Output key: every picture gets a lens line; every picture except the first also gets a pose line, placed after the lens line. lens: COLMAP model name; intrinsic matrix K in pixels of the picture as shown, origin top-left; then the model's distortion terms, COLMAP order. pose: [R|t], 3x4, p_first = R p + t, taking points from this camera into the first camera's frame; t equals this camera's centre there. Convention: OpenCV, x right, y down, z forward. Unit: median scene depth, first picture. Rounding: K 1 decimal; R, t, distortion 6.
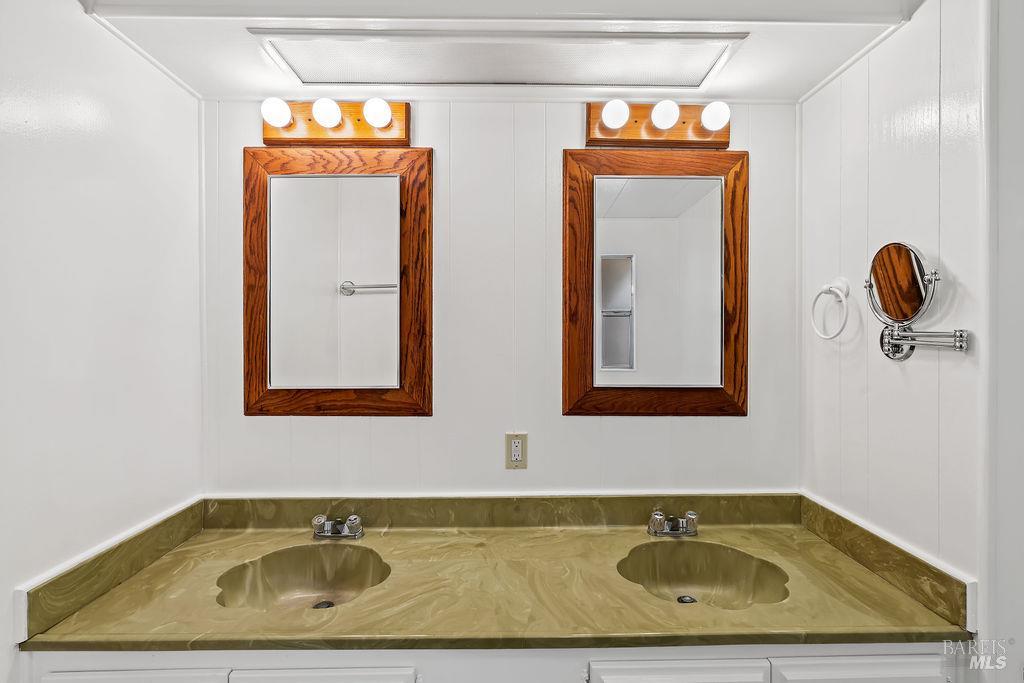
lens RADIAL K [[464.6, 0, 512.0], [0, 464.6, 342.8], [0, 0, 1]] dist [-0.005679, 0.001026]
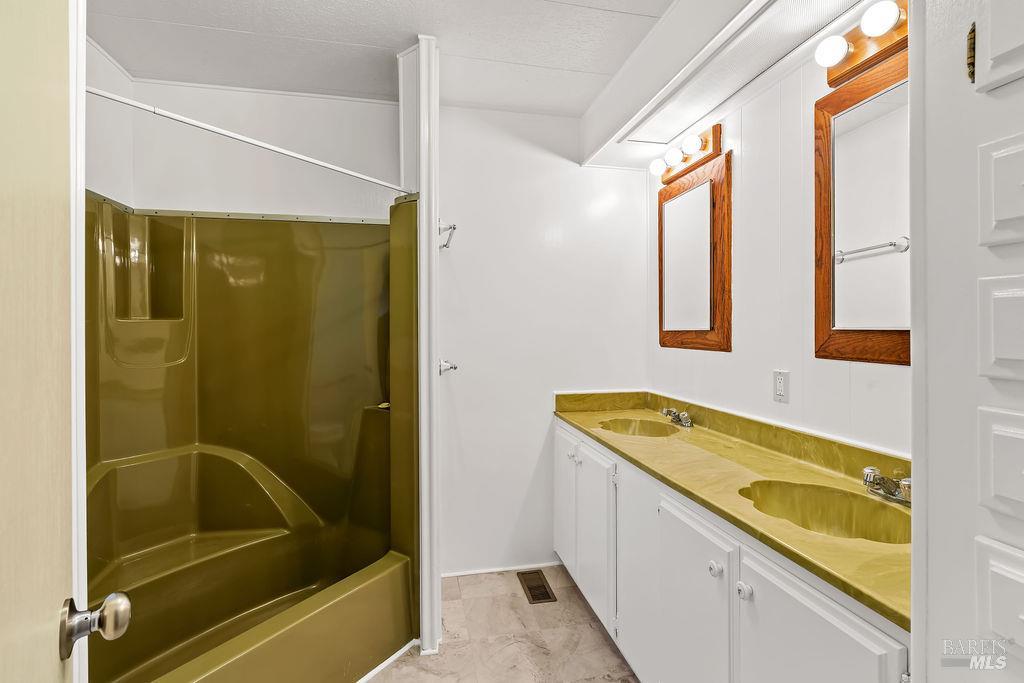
lens RADIAL K [[464.6, 0, 508.0], [0, 464.6, 334.0], [0, 0, 1]] dist [-0.005679, 0.001026]
pose [[0.184372, 0.011143, -0.982793, 1.019244], [-0.008062, 0.999919, 0.009824, 0.099420], [0.982823, 0.006112, 0.184447, 0.133692]]
